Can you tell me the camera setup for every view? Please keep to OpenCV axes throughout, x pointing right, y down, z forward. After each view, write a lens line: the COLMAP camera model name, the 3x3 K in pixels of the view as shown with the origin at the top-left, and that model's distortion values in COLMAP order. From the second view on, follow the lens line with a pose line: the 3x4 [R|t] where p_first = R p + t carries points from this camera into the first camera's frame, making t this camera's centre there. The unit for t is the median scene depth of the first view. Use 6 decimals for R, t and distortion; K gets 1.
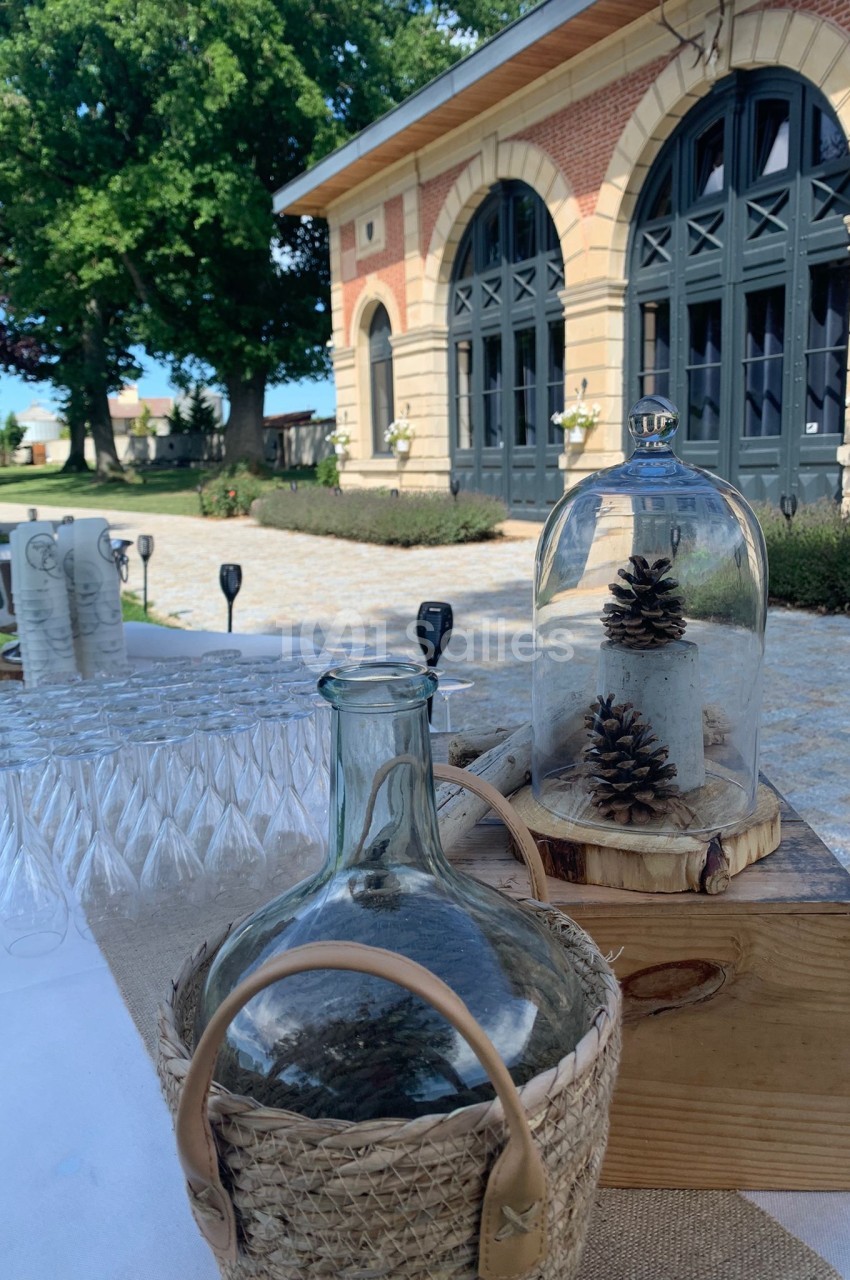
lens RADIAL K [[1014.4, 0, 425.0], [0, 1014.4, 640.0], [0, 0, 1]] dist [0.097905, -0.227916]
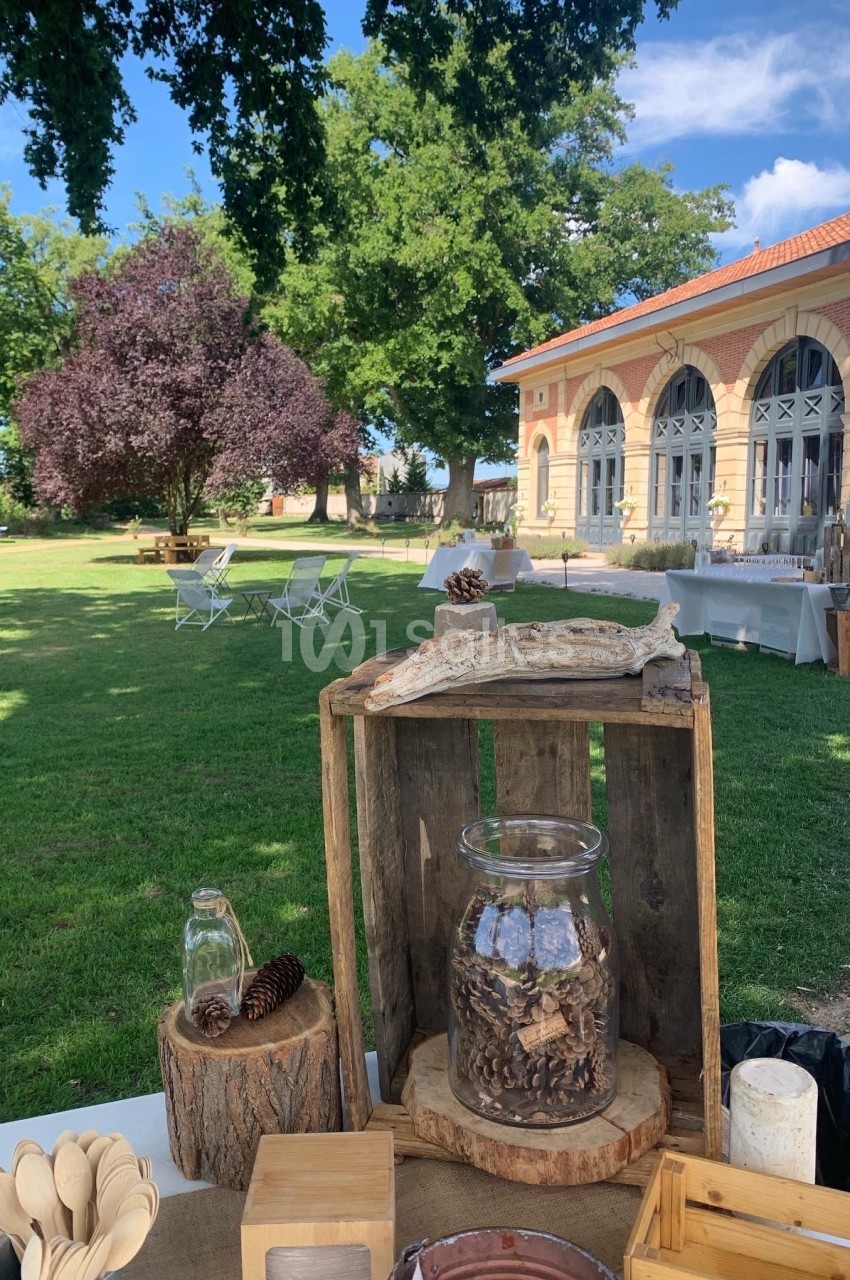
lens RADIAL K [[1014.4, 0, 425.0], [0, 1014.4, 640.0], [0, 0, 1]] dist [0.097905, -0.227916]
pose [[0.981903, 0.050366, -0.182564, 0.062773], [-0.060299, 0.996964, -0.049267, 0.087905], [0.179529, 0.059384, 0.981959, -0.517269]]
